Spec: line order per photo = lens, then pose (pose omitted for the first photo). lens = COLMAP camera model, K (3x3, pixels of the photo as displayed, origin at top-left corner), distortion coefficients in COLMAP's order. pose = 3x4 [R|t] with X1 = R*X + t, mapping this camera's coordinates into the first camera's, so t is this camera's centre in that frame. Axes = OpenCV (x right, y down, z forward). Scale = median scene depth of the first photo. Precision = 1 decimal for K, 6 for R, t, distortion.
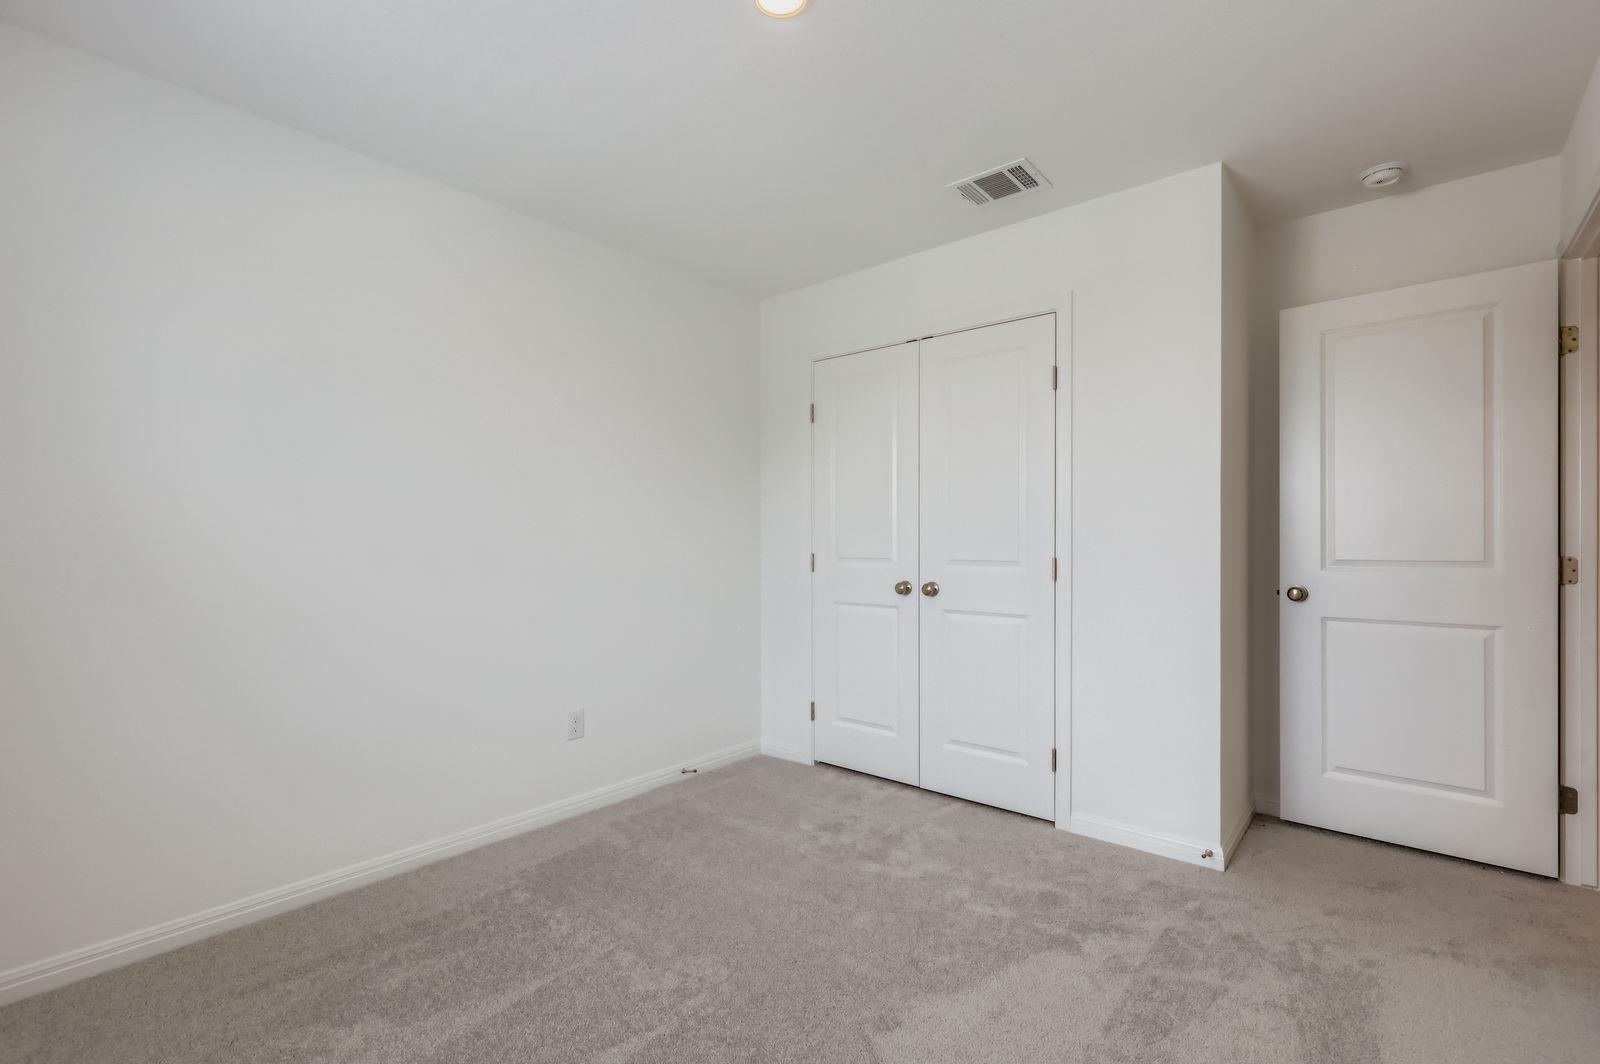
lens RADIAL K [[729.0, 0, 783.3], [0, 729.0, 533.4], [0, 0, 1]] dist [0.005116, 0.000955]
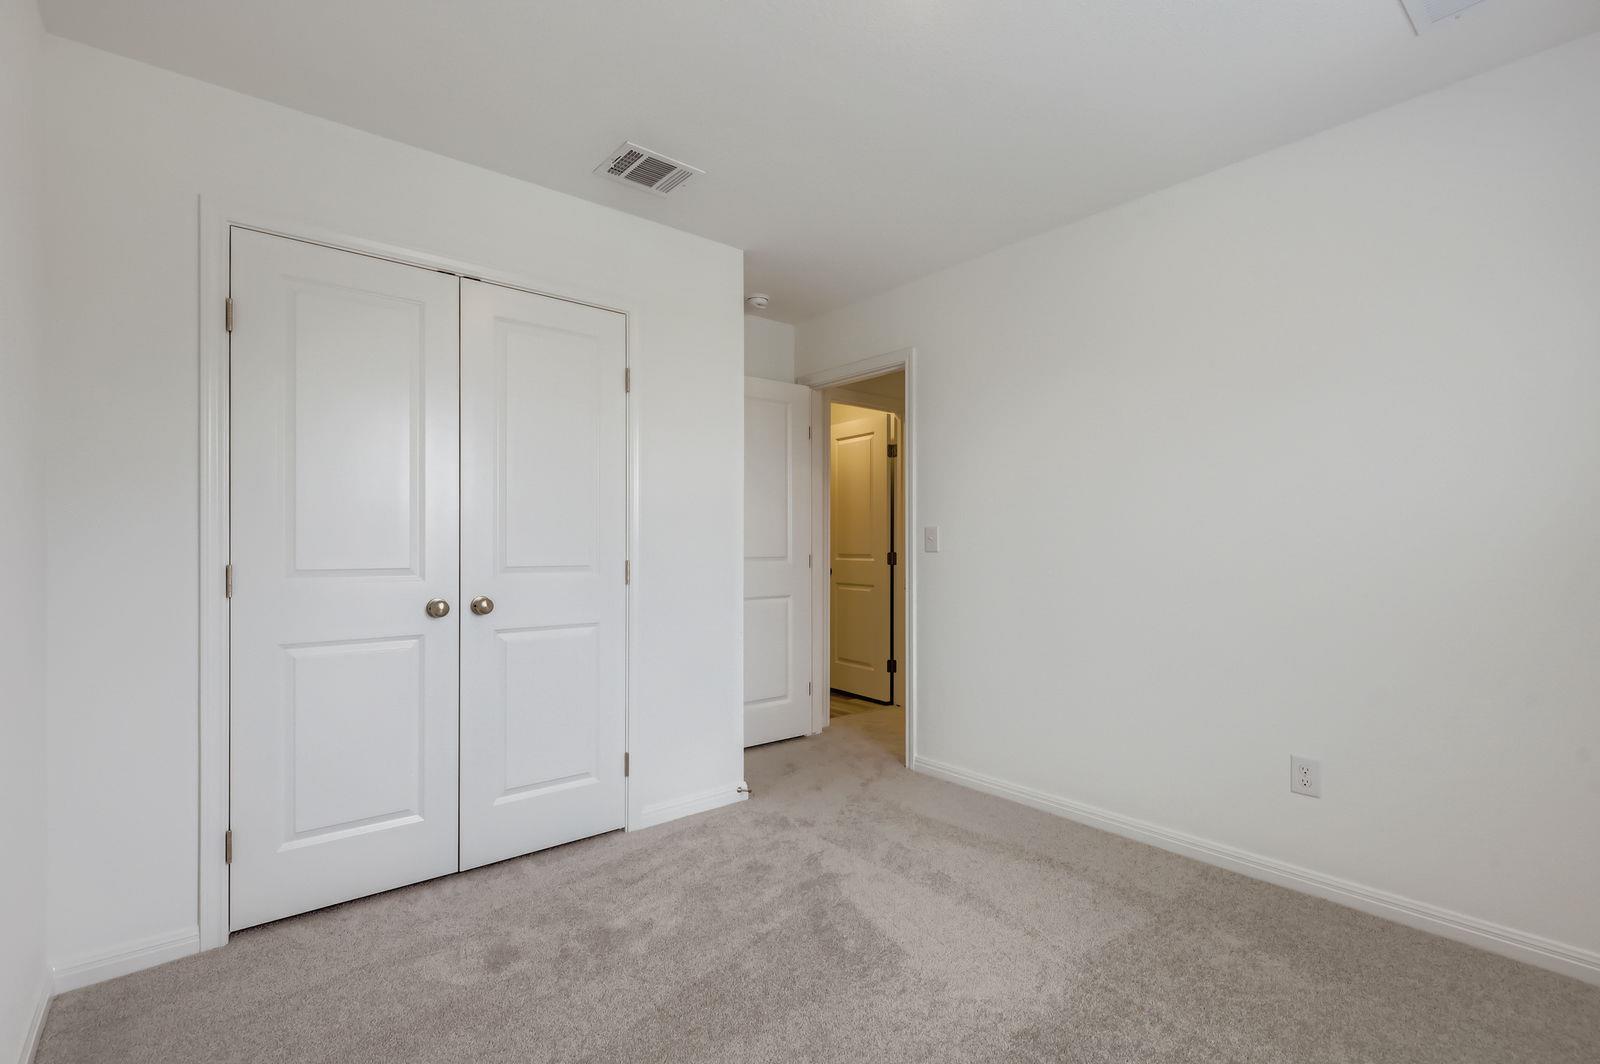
lens RADIAL K [[729.0, 0, 799.5], [0, 729.0, 537.3], [0, 0, 1]] dist [0.005116, 0.000955]
pose [[0.162455, 0.012990, 0.986630, -0.565027], [-0.007408, 0.999901, -0.011945, 0.011396], [-0.986688, -0.005368, 0.162535, 0.599421]]
